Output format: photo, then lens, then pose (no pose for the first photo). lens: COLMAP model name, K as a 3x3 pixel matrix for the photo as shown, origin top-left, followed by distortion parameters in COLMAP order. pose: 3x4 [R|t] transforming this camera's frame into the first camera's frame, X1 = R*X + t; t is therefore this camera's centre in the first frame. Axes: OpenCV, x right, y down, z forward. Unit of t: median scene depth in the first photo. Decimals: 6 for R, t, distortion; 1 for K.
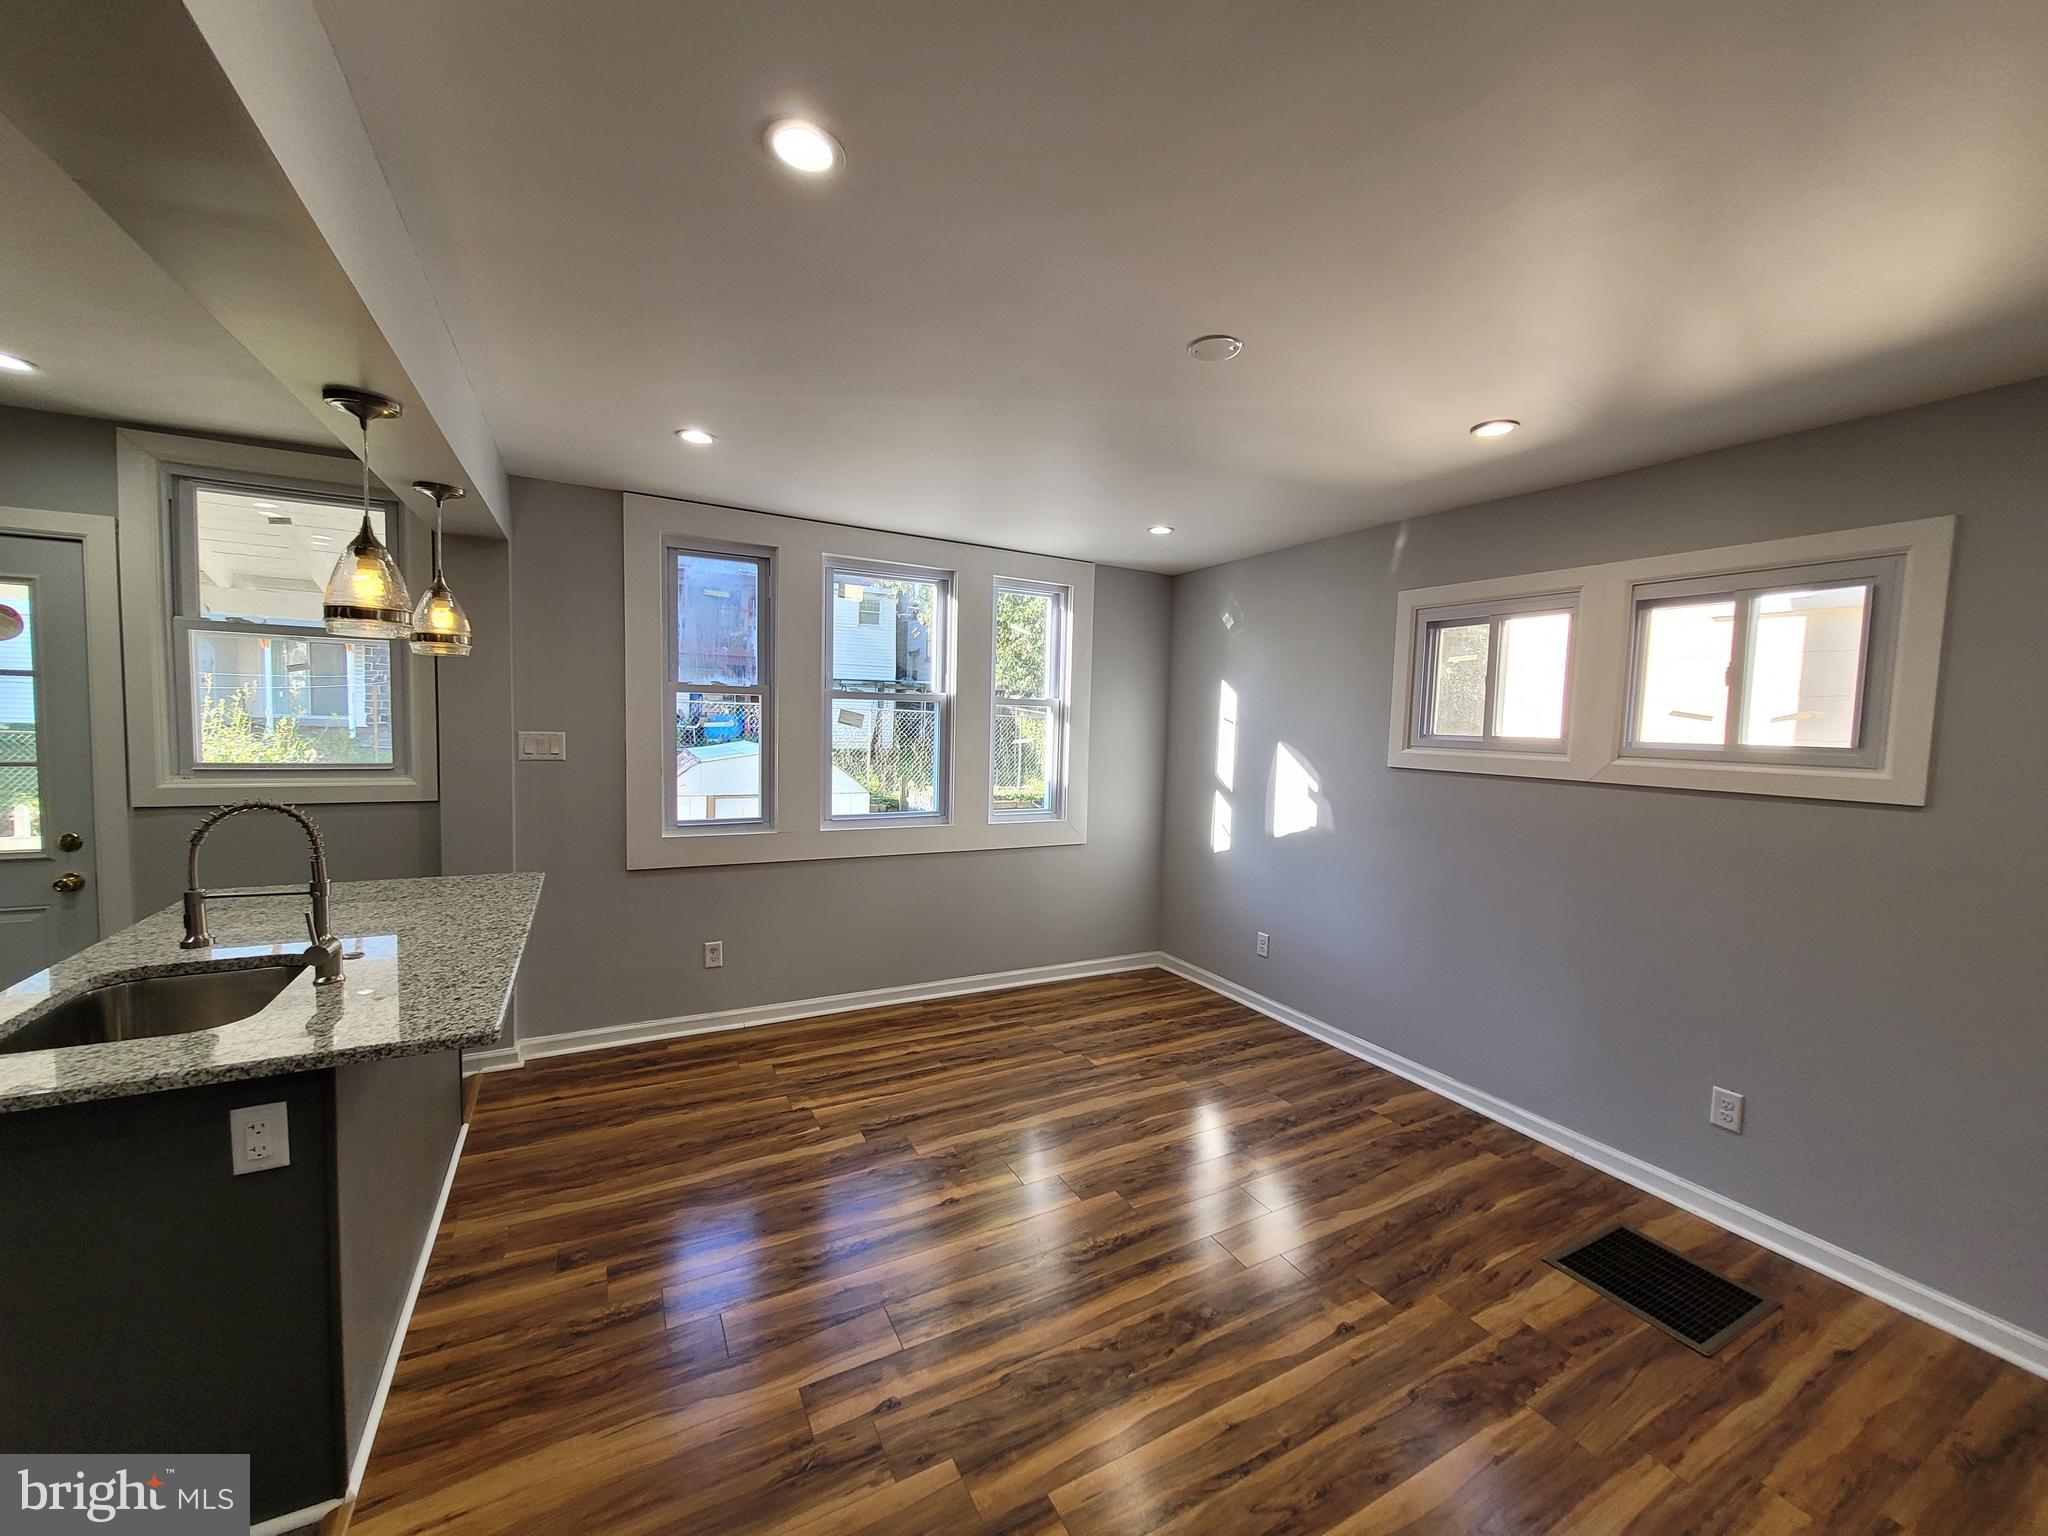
lens RADIAL K [[813.0, 0, 1035.5], [0, 813.0, 771.6], [0, 0, 1]] dist [0.004431, -0.000059]
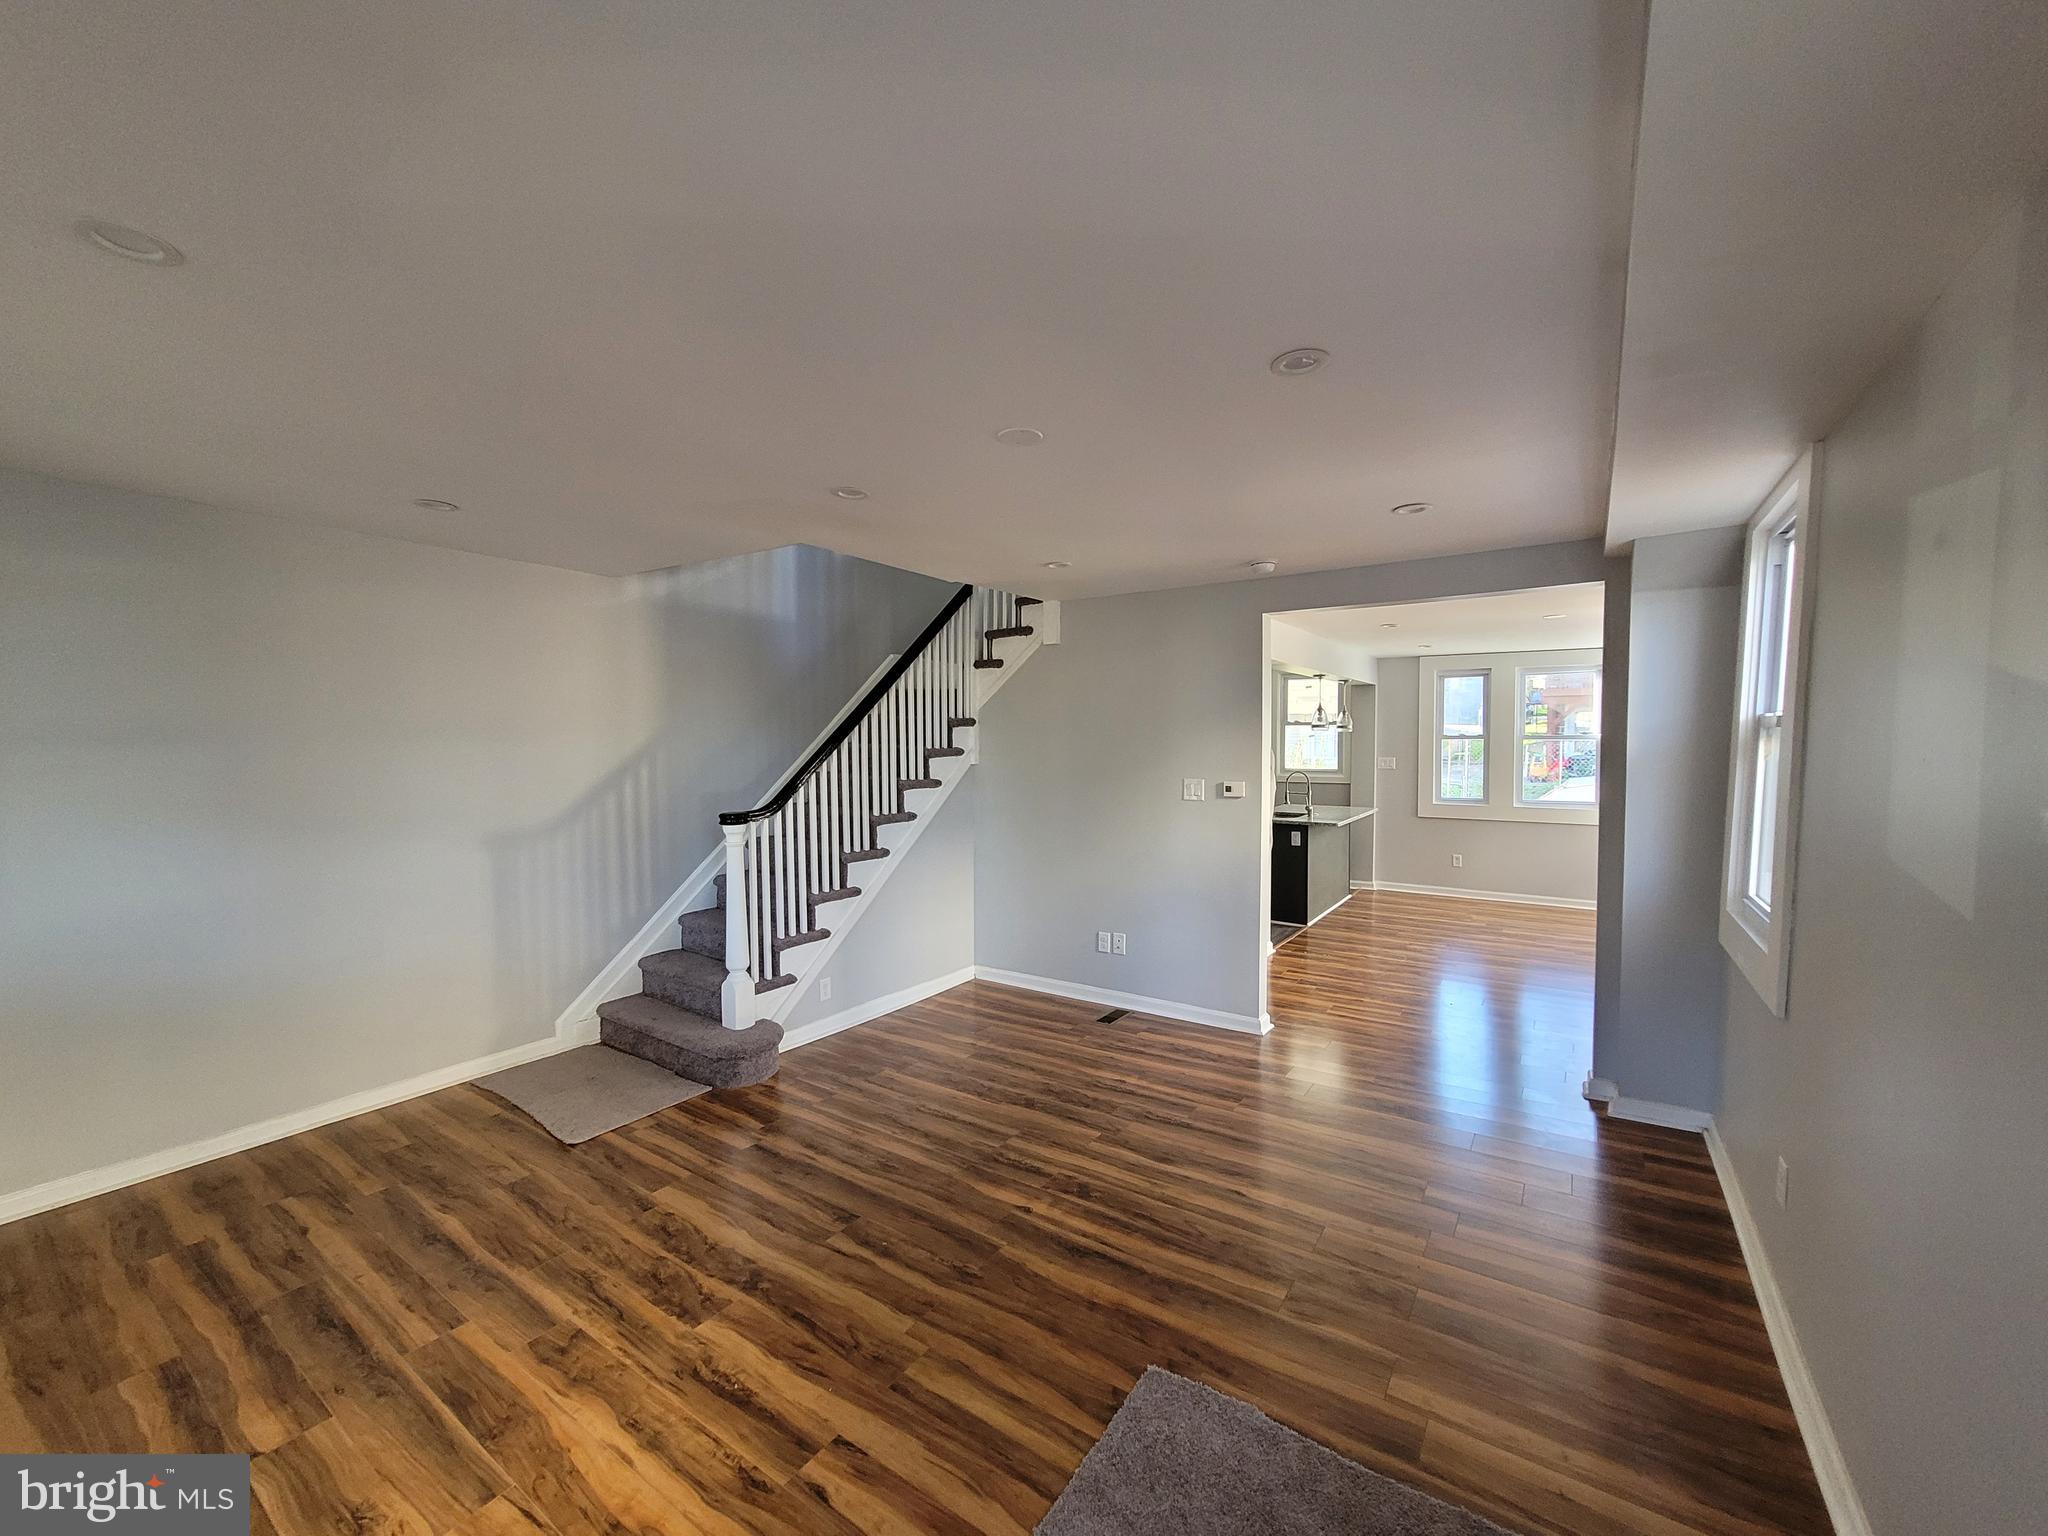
lens RADIAL K [[813.0, 0, 1035.5], [0, 813.0, 771.6], [0, 0, 1]] dist [0.004431, -0.000059]
pose [[0.462810, 0.003408, -0.886451, 1.176615], [-0.040920, 0.999009, -0.017523, 0.087825], [0.885513, 0.044384, 0.462490, -1.174787]]
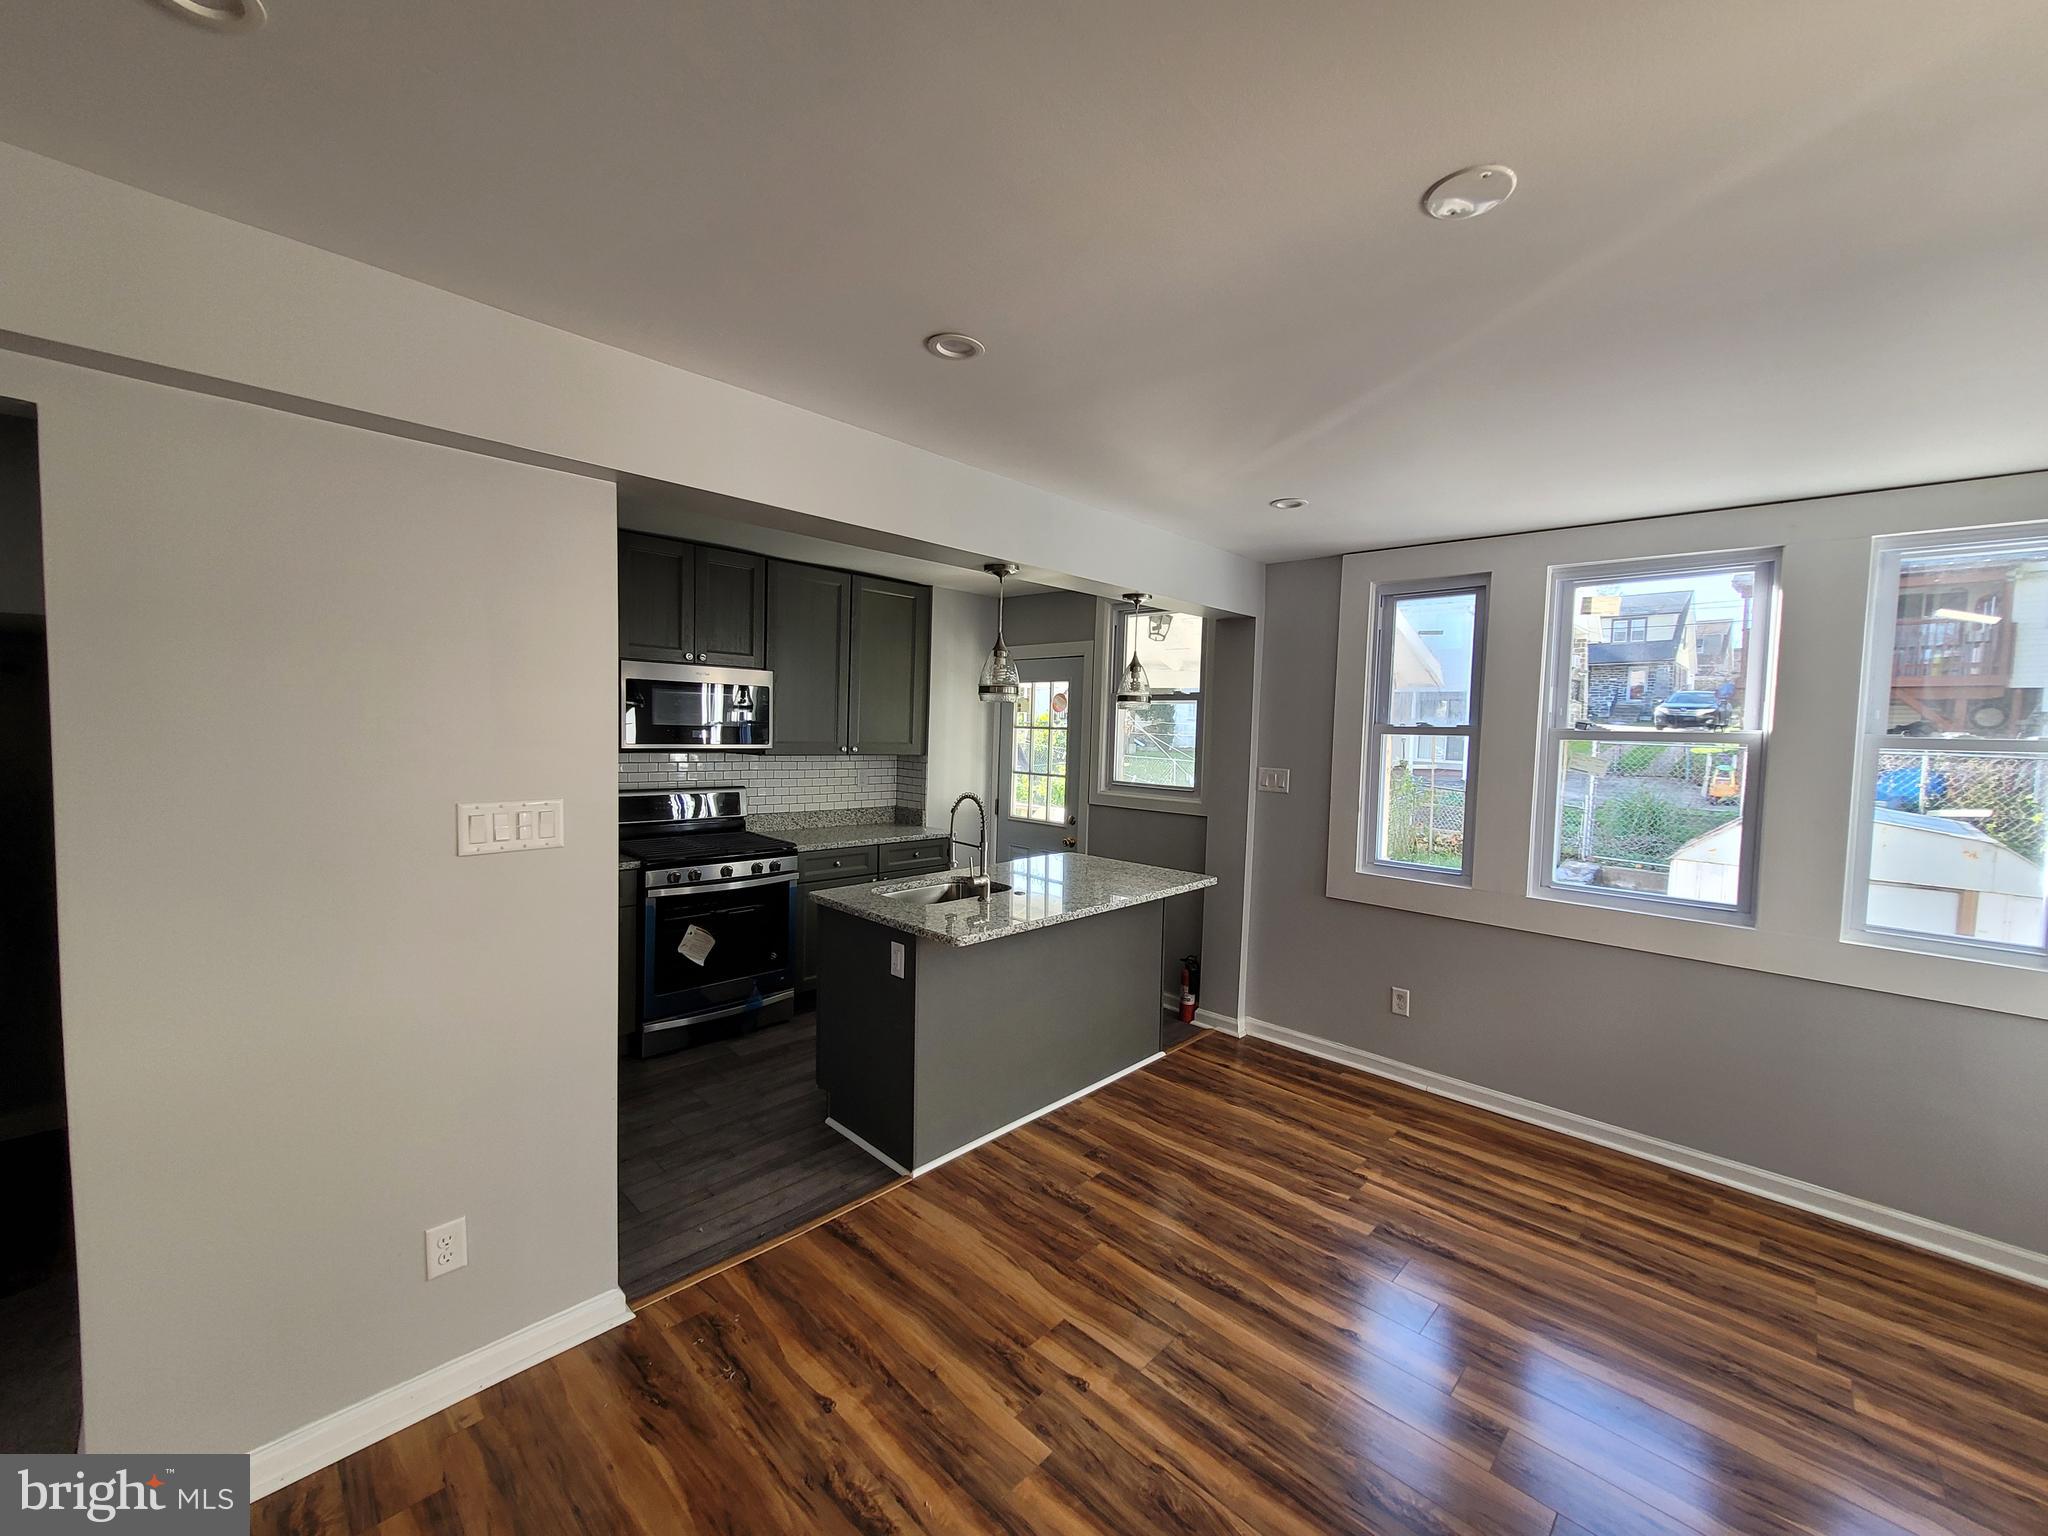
lens RADIAL K [[813.0, 0, 1035.5], [0, 813.0, 771.6], [0, 0, 1]] dist [0.004431, -0.000059]
pose [[0.301758, 0.029571, -0.952926, 0.466100], [-0.086242, 0.996268, 0.003606, -0.018689], [0.949476, 0.081095, 0.303182, 0.315634]]
